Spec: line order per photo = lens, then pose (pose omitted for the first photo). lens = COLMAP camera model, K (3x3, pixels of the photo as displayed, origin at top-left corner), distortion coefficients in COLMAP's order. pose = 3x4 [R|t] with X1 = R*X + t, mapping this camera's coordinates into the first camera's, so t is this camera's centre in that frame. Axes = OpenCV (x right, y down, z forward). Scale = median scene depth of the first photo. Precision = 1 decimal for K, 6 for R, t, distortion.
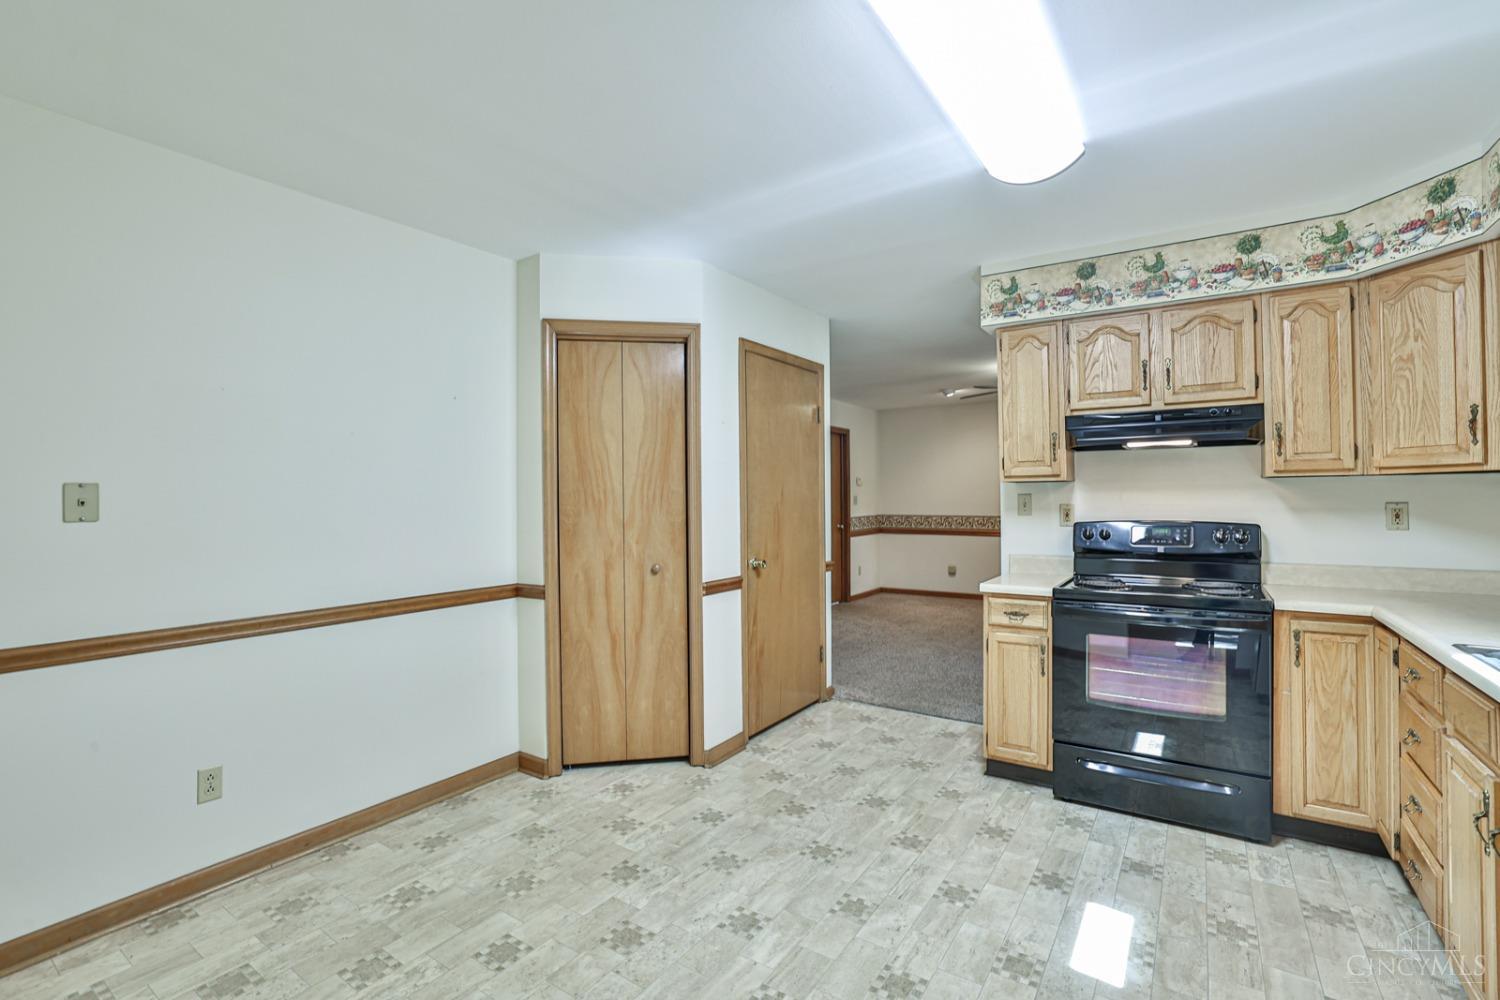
lens RADIAL K [[676.9, 0, 743.0], [0, 676.9, 505.8], [0, 0, 1]] dist [-0.007214, 0.005263]
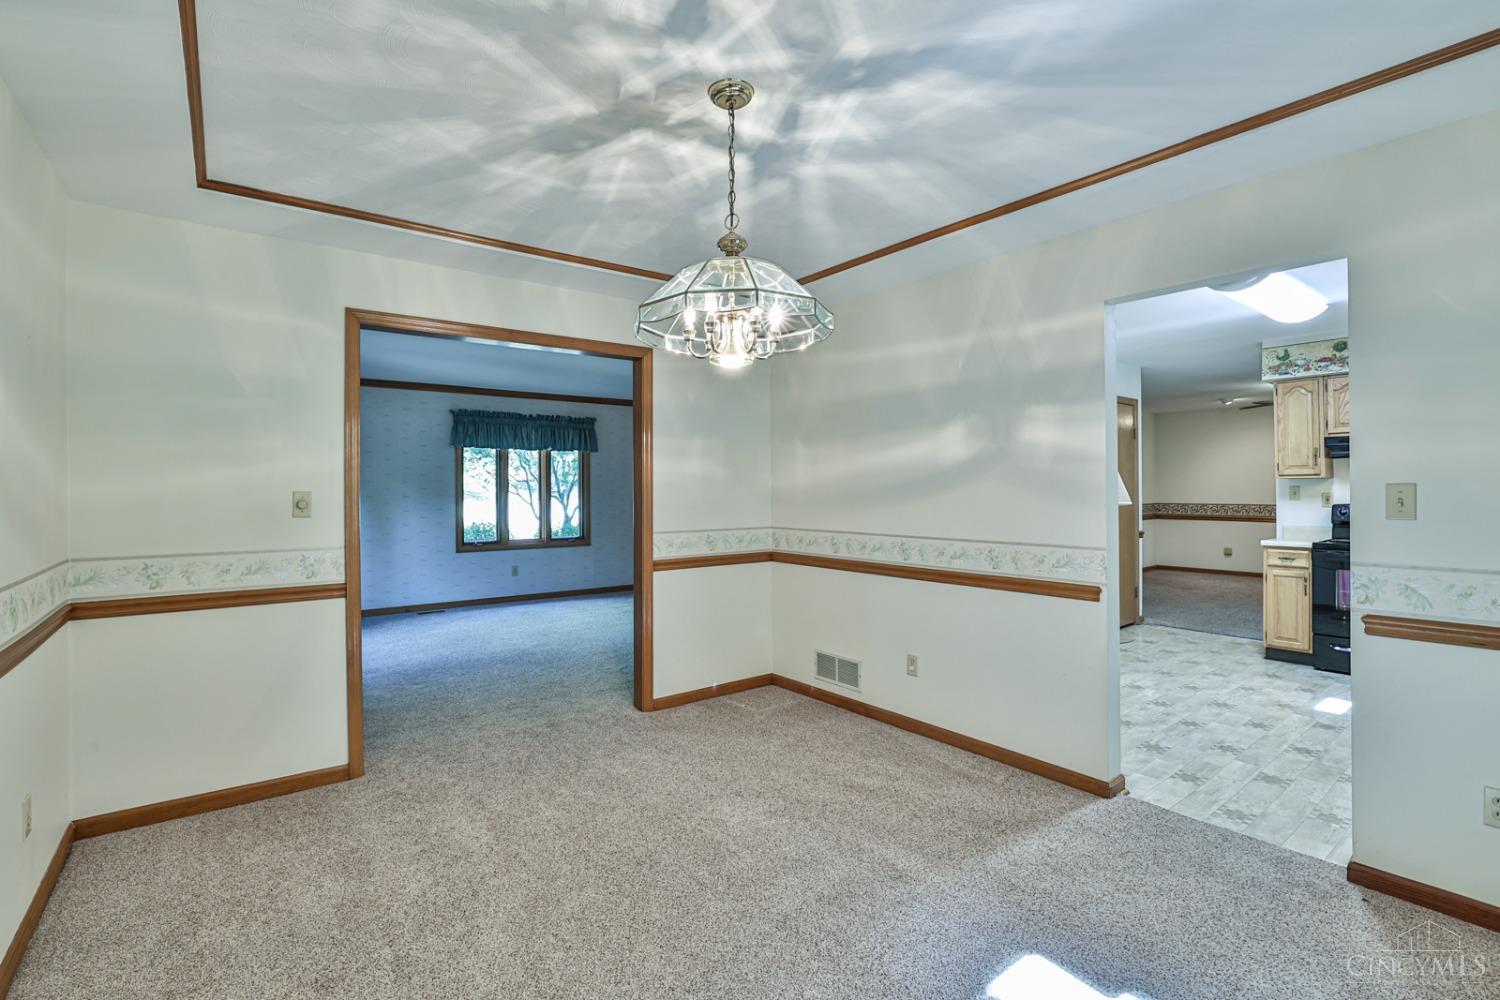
lens RADIAL K [[676.9, 0, 759.4], [0, 676.9, 496.1], [0, 0, 1]] dist [-0.007214, 0.005263]
pose [[0.957675, 0.003334, -0.287834, -0.331633], [-0.003537, 0.999994, -0.000188, 0.010505], [0.287831, 0.001198, 0.957680, -0.886064]]
